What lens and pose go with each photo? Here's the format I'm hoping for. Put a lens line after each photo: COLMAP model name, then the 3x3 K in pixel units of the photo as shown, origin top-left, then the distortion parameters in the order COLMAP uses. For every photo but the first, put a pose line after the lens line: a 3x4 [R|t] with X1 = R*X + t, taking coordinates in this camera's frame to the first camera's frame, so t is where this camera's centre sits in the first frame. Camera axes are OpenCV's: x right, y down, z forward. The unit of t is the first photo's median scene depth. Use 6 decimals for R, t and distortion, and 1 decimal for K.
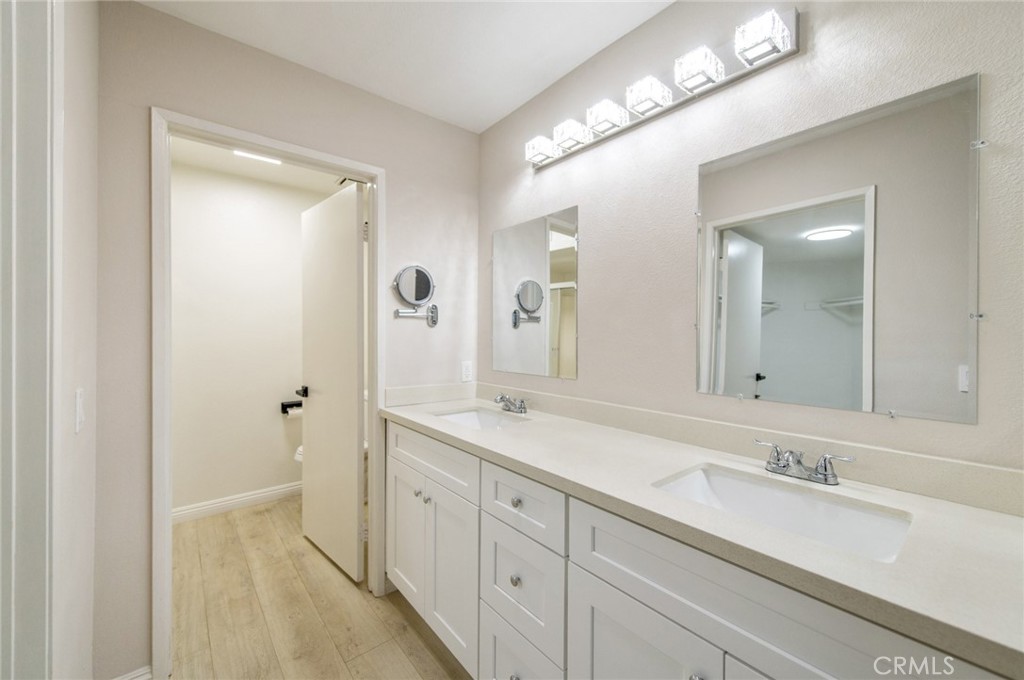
lens RADIAL K [[401.9, 0, 513.7], [0, 401.9, 334.9], [0, 0, 1]] dist [0.009068, -0.000281]
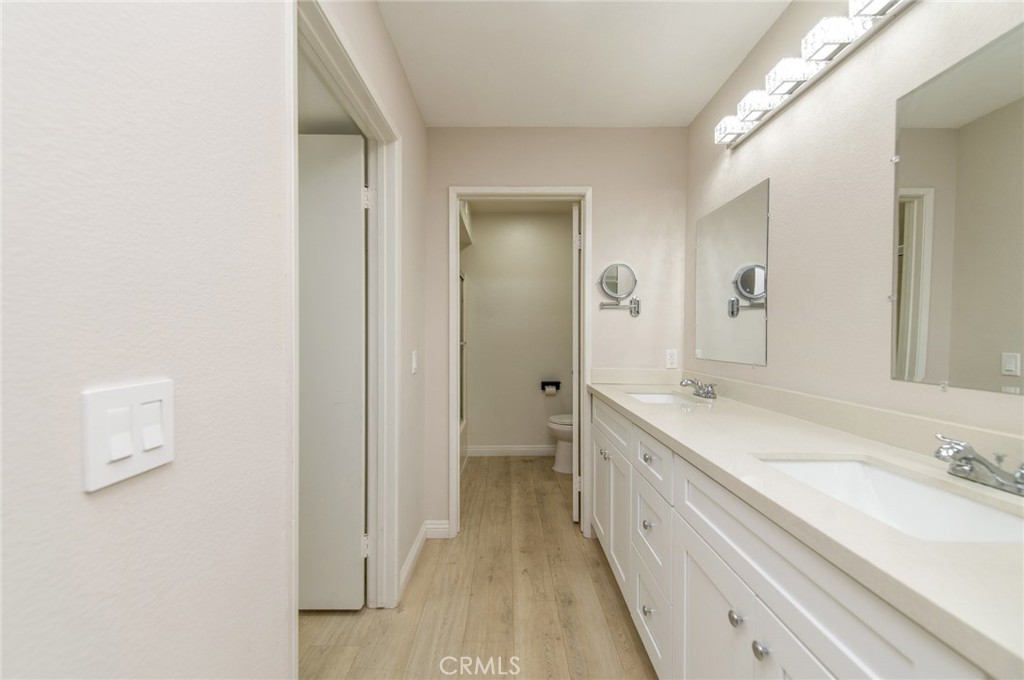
lens RADIAL K [[401.9, 0, 511.2], [0, 401.9, 338.3], [0, 0, 1]] dist [0.009068, -0.000281]
pose [[0.771373, 0.003384, -0.636374, 0.258398], [-0.000692, 0.999990, 0.004479, 0.037849], [0.636383, -0.003014, 0.771367, -0.083869]]
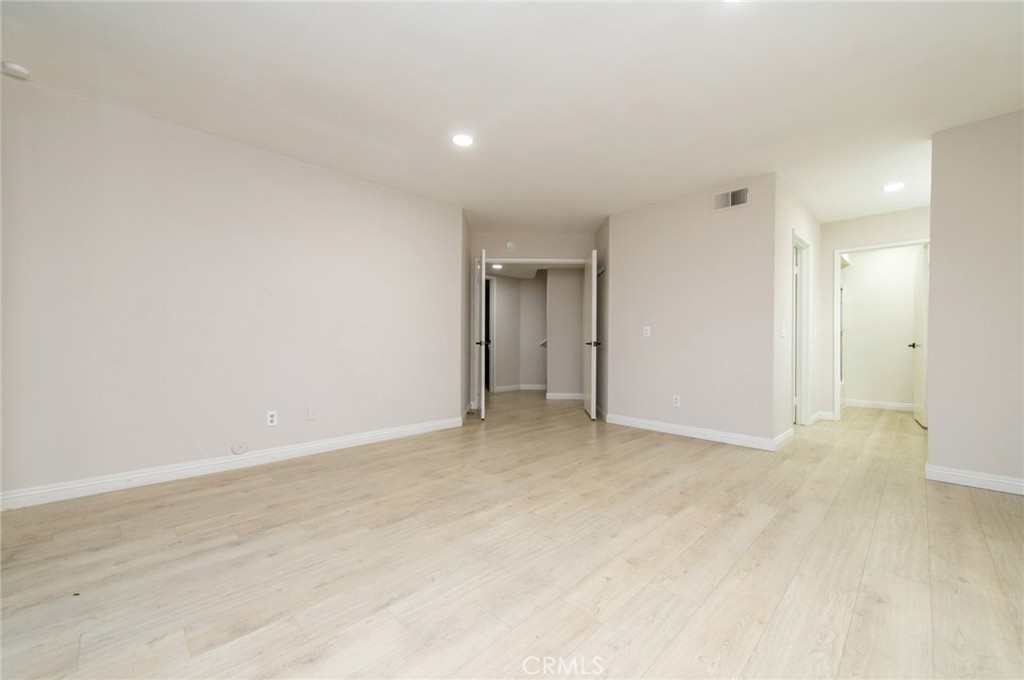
lens RADIAL K [[401.9, 0, 507.2], [0, 401.9, 337.2], [0, 0, 1]] dist [0.009068, -0.000281]
pose [[0.074545, -0.006066, -0.997199, 1.644236], [-0.007488, 0.999950, -0.006642, 0.151966], [0.997190, 0.007962, 0.074496, -1.430616]]
